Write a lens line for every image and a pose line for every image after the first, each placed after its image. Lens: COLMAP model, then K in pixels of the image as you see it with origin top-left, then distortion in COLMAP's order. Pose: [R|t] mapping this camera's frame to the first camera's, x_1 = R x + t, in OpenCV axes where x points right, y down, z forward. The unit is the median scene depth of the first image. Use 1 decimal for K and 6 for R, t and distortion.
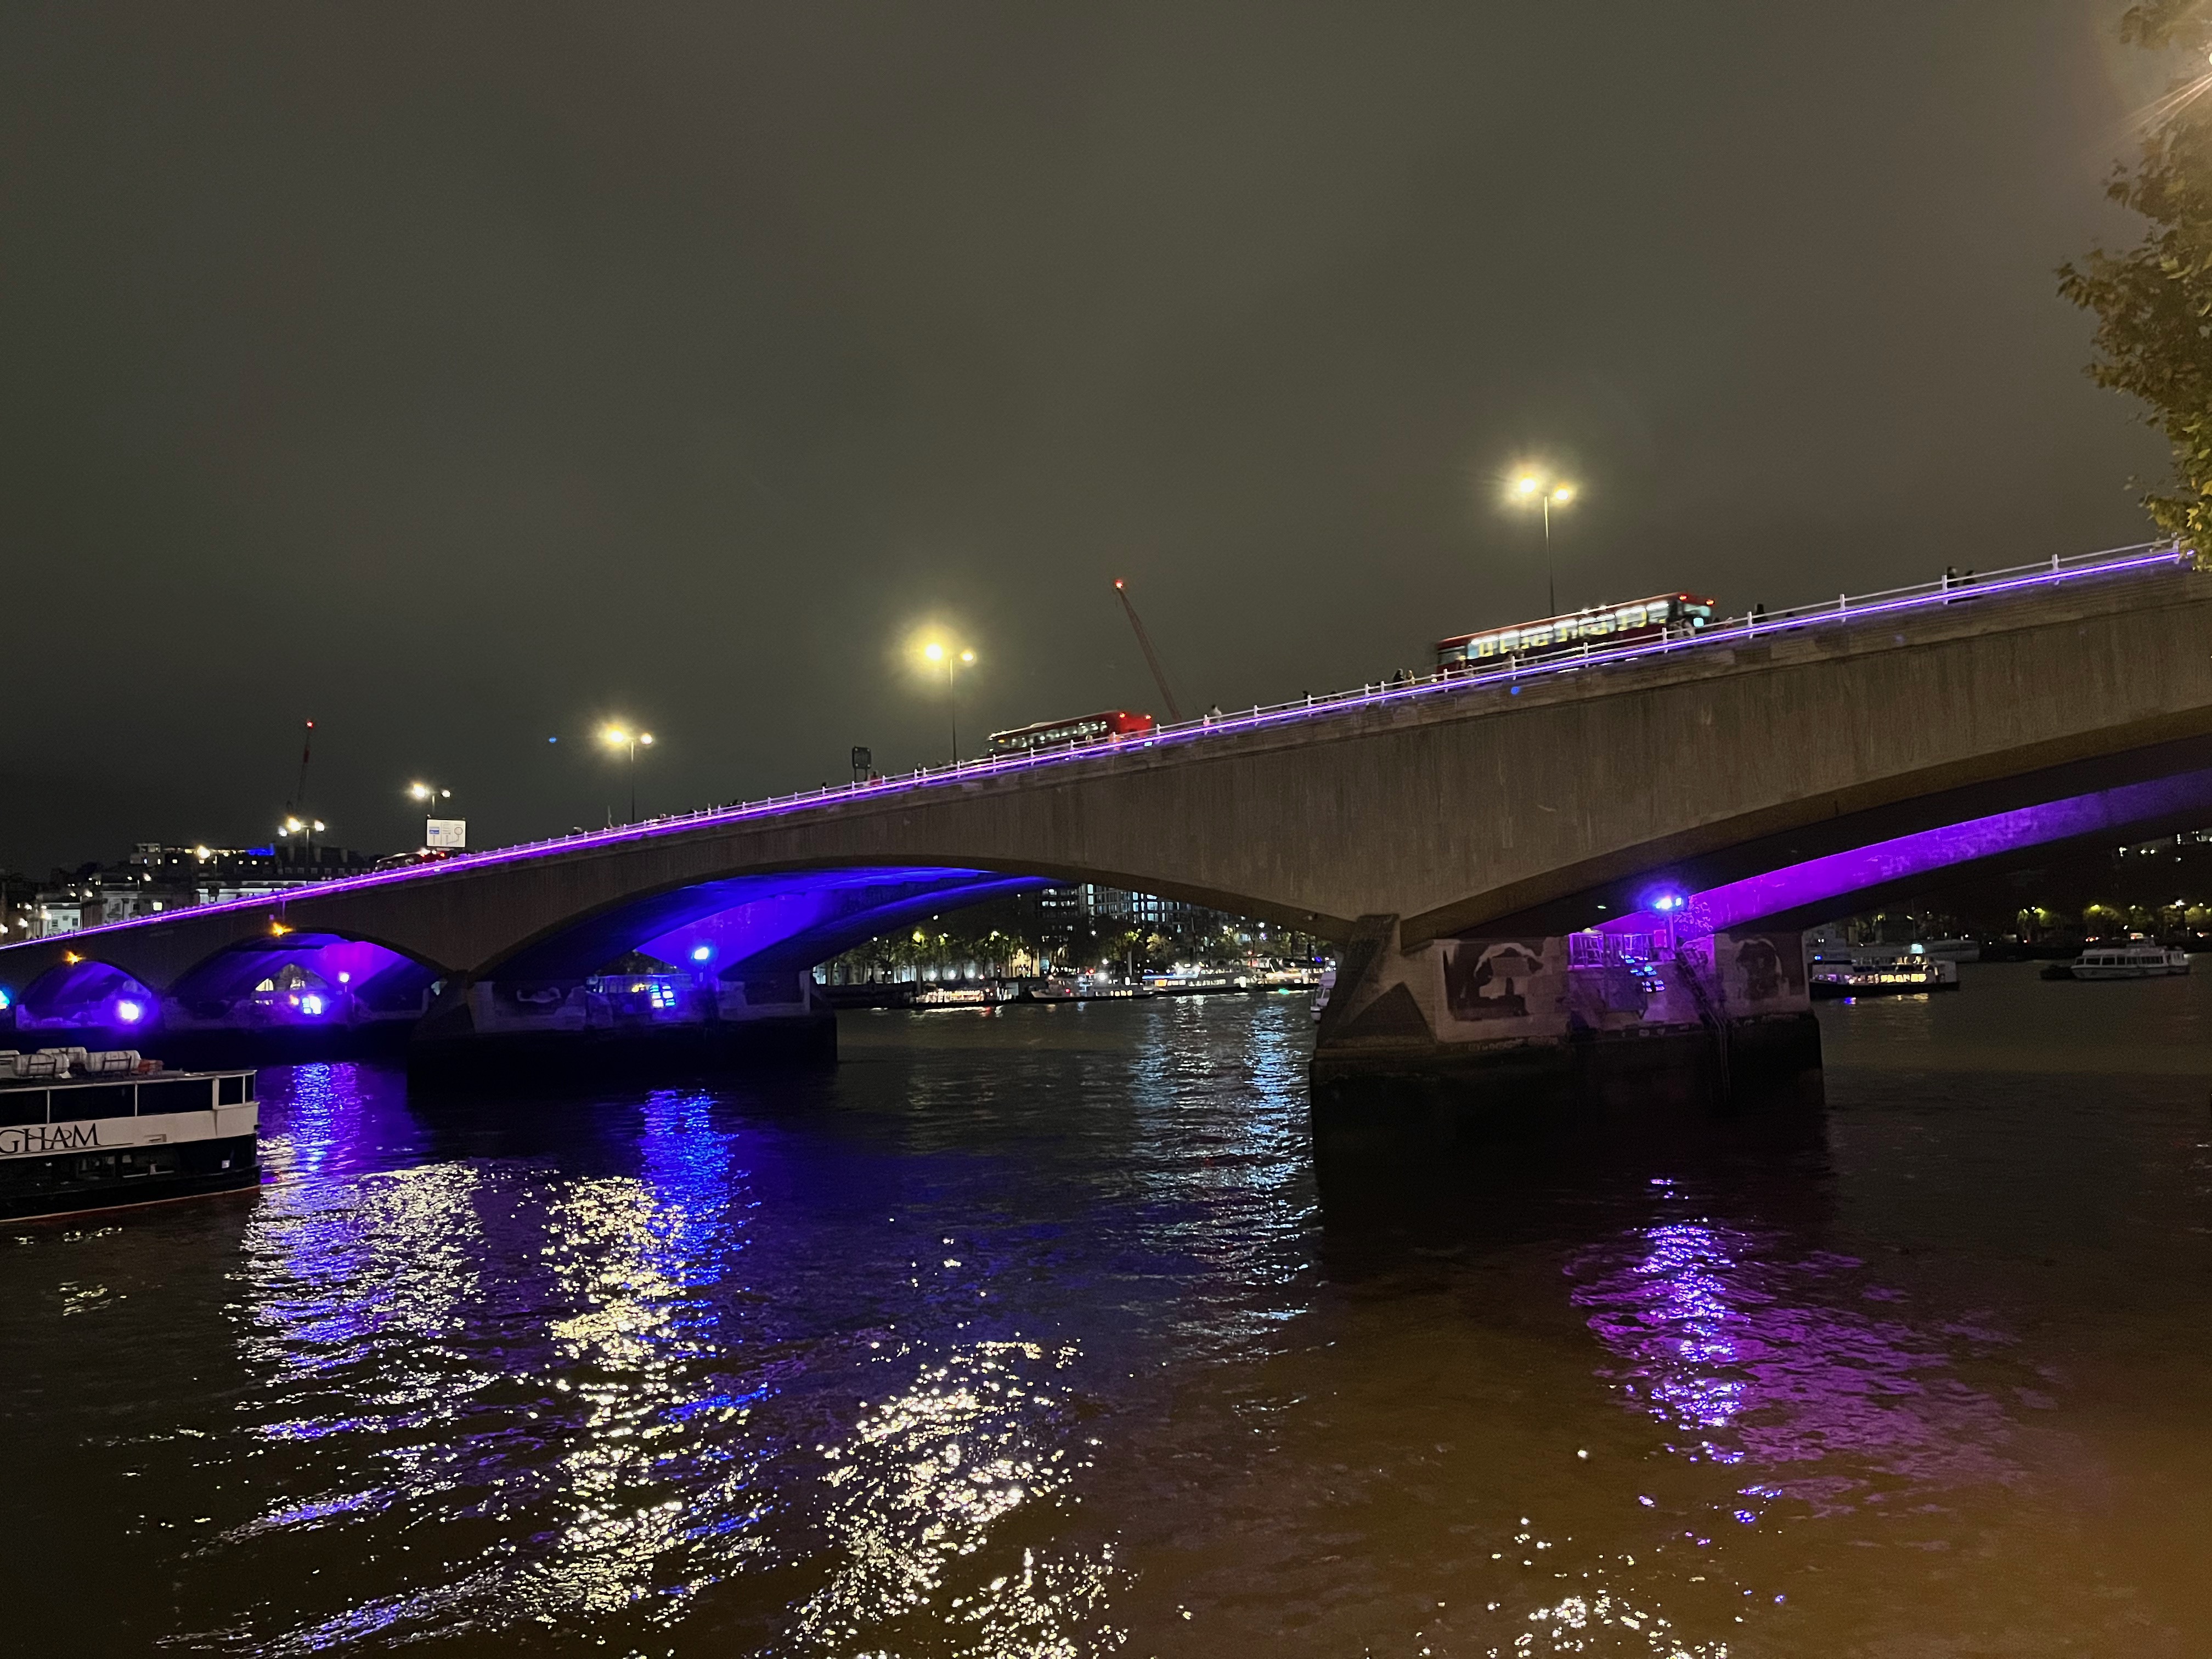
lens RADIAL K [[1657.2, 0, 1106.8], [0, 1657.2, 833.1], [0, 0, 1]] dist [0.040694, -0.000365]
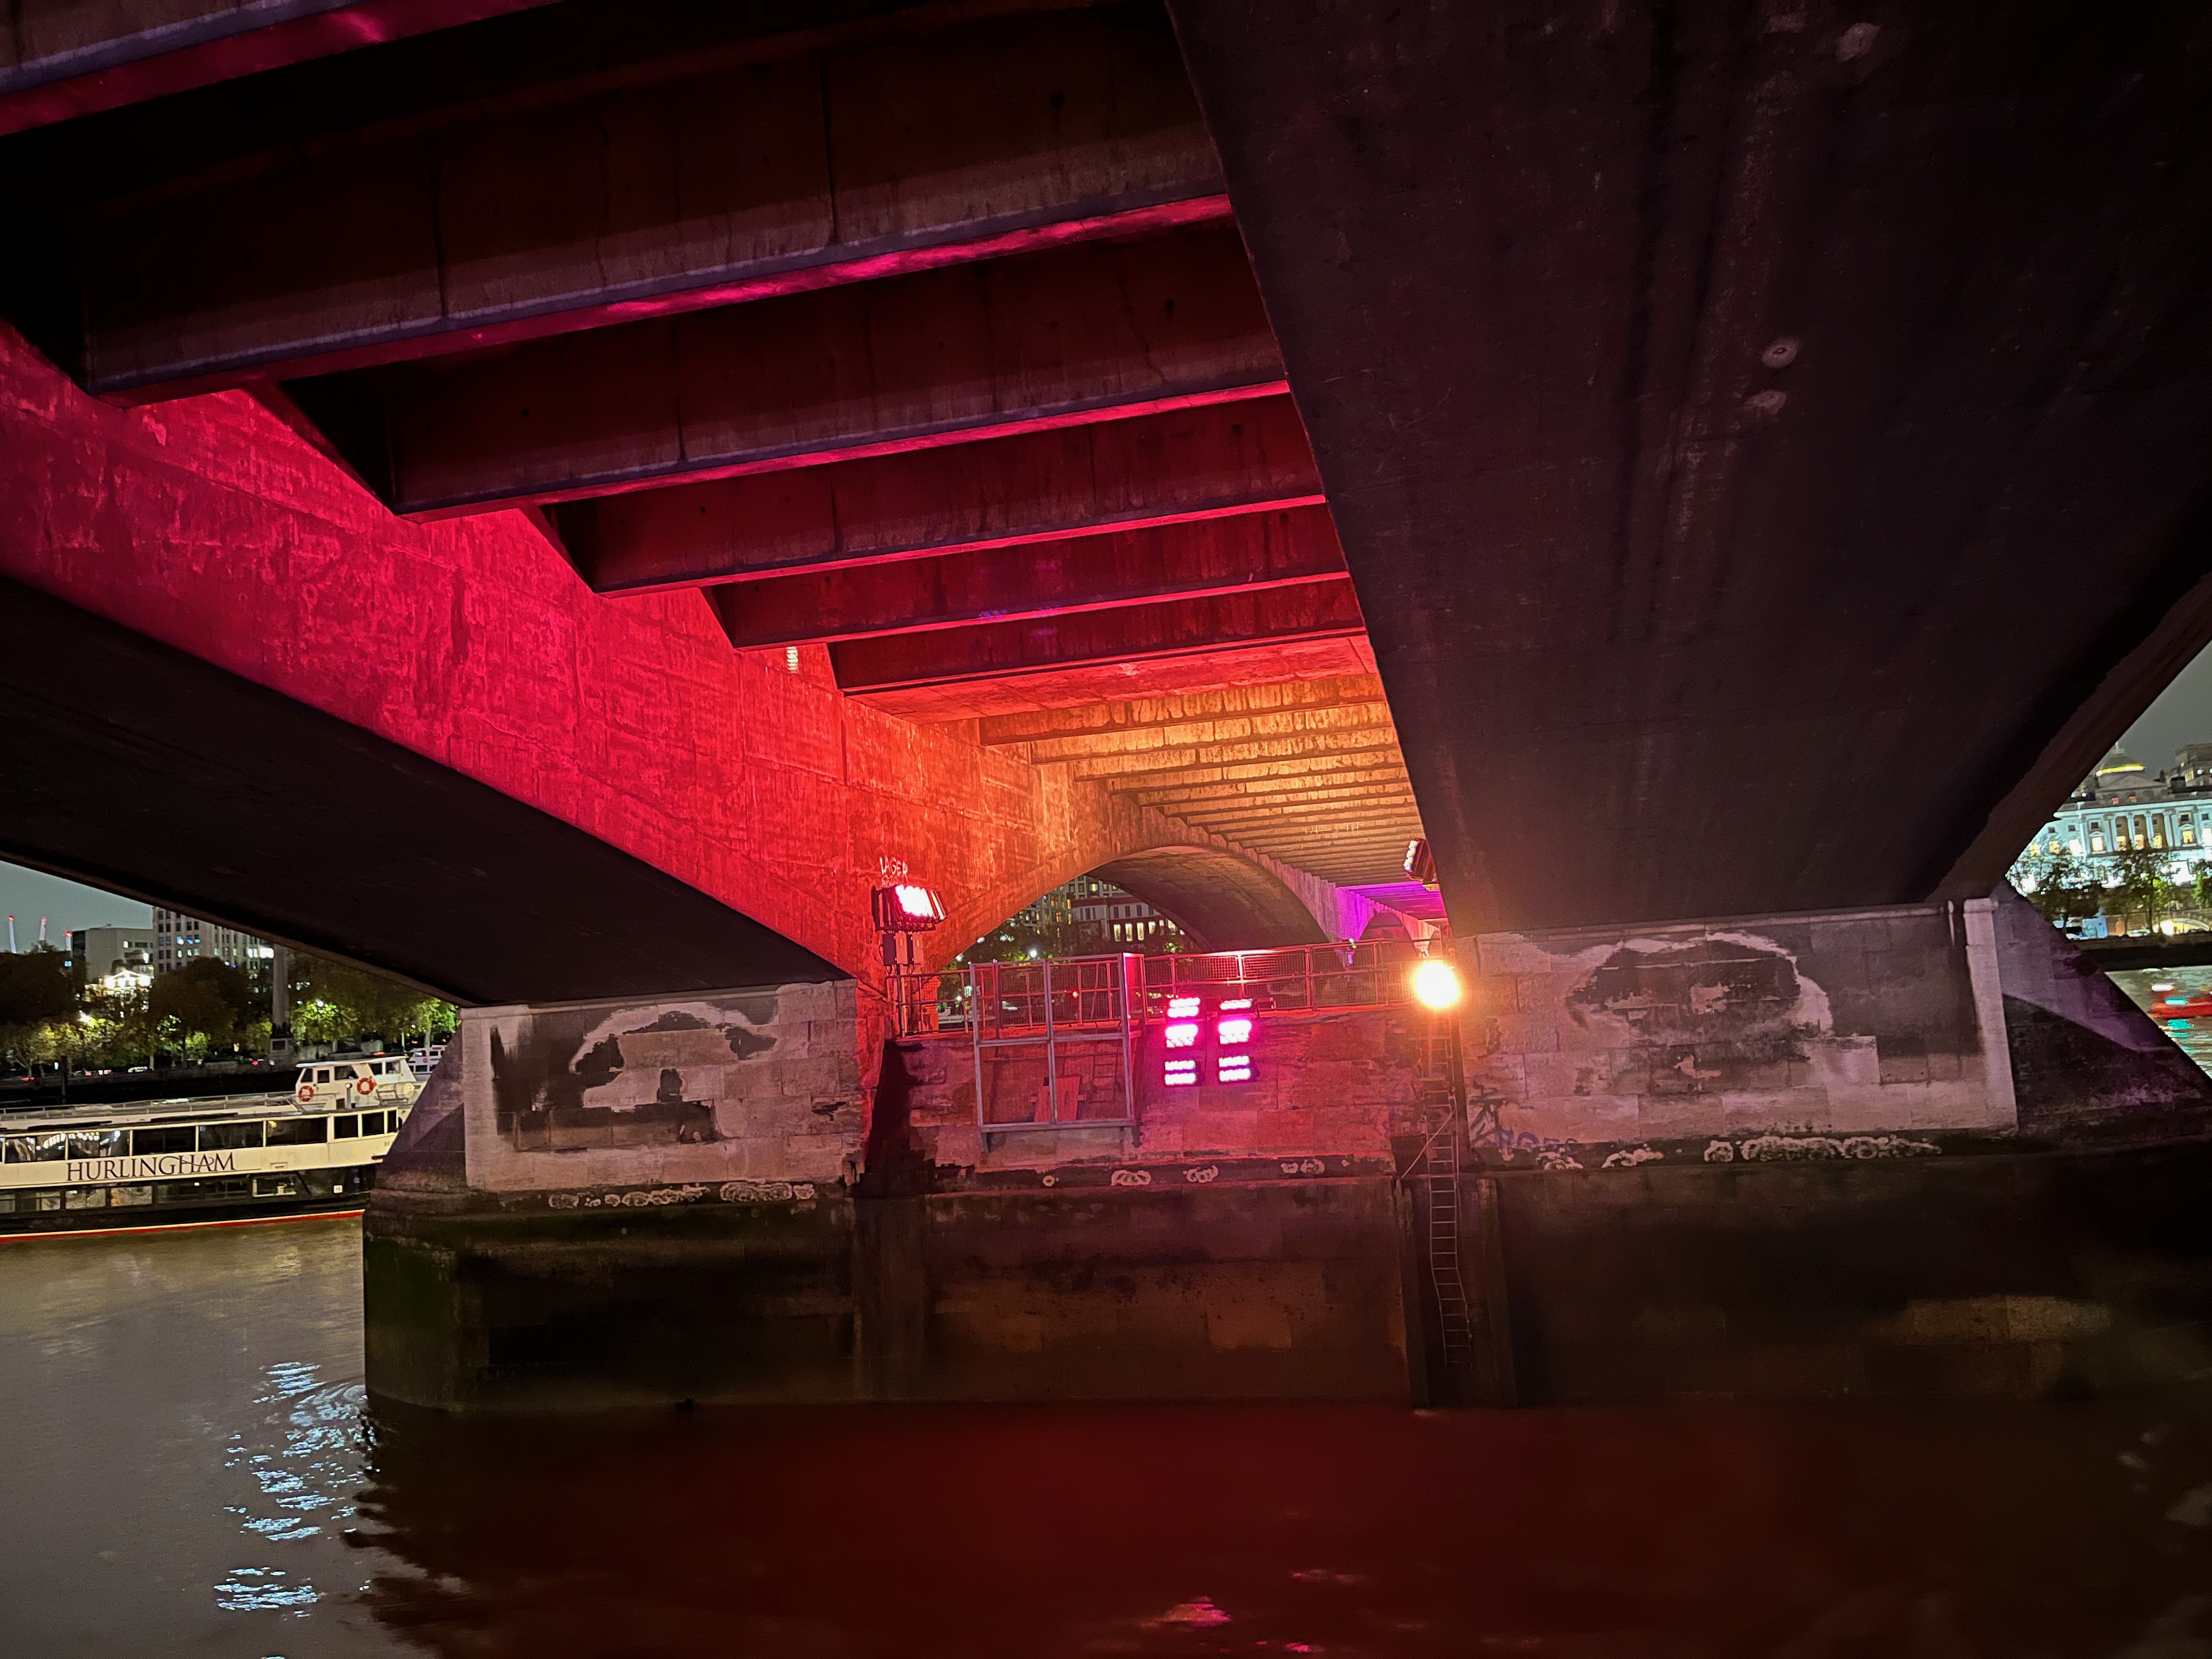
lens RADIAL K [[1657.2, 0, 1105.8], [0, 1657.2, 823.7], [0, 0, 1]] dist [0.040694, -0.000365]
pose [[0.555409, -0.088085, -0.826899, 0.772739], [0.117210, 0.992739, -0.027024, 0.040361], [0.823275, -0.081911, 0.561701, 0.832427]]
